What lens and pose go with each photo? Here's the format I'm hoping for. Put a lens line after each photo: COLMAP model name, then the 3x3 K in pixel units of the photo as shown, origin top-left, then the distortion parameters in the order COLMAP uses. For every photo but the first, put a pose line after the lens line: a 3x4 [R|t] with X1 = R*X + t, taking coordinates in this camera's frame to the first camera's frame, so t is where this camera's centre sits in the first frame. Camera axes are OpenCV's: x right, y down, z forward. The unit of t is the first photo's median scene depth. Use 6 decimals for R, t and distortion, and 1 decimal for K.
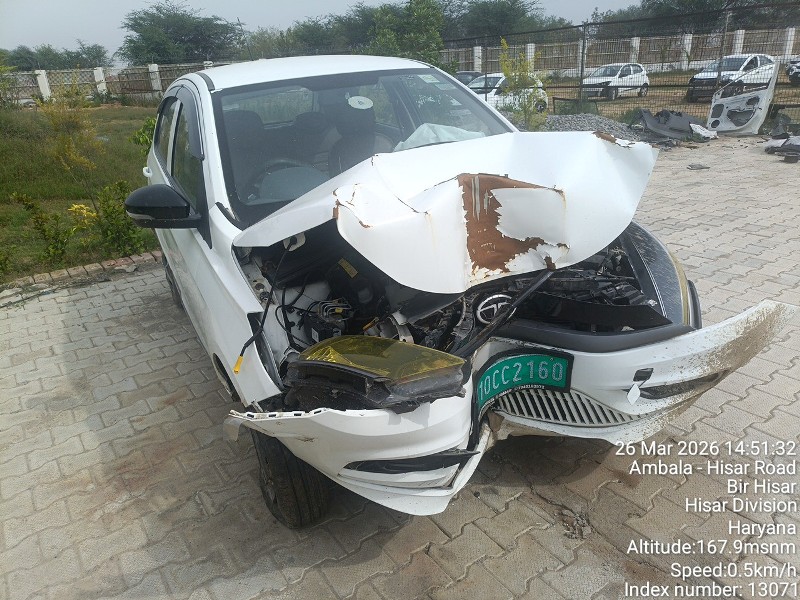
lens RADIAL K [[585.7, 0, 400.0], [0, 585.7, 300.0], [0, 0, 1]] dist [0.022437, -0.010469]
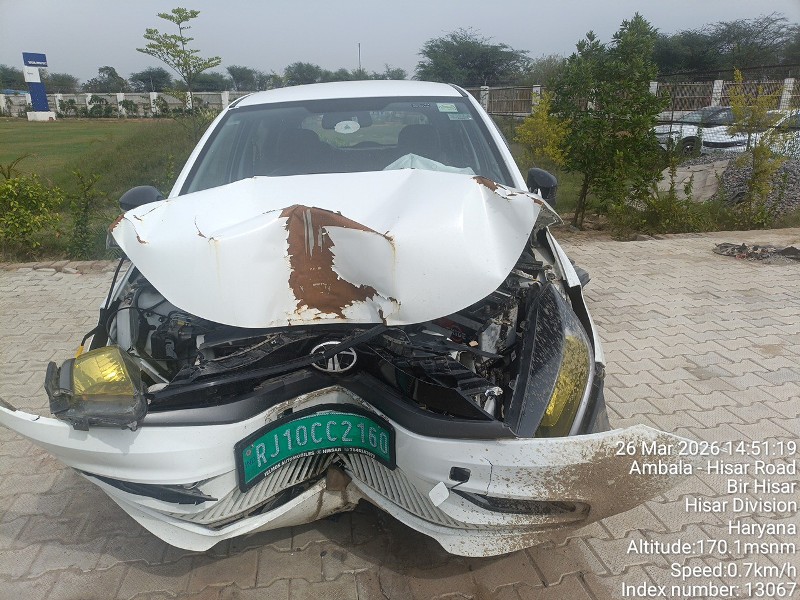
lens RADIAL K [[585.7, 0, 400.0], [0, 585.7, 300.0], [0, 0, 1]] dist [0.022437, -0.010469]
pose [[0.900662, 0.180961, -0.395047, 0.617162], [-0.196252, 0.980552, 0.001735, -0.095010], [0.387678, 0.075966, 0.918659, 0.202556]]
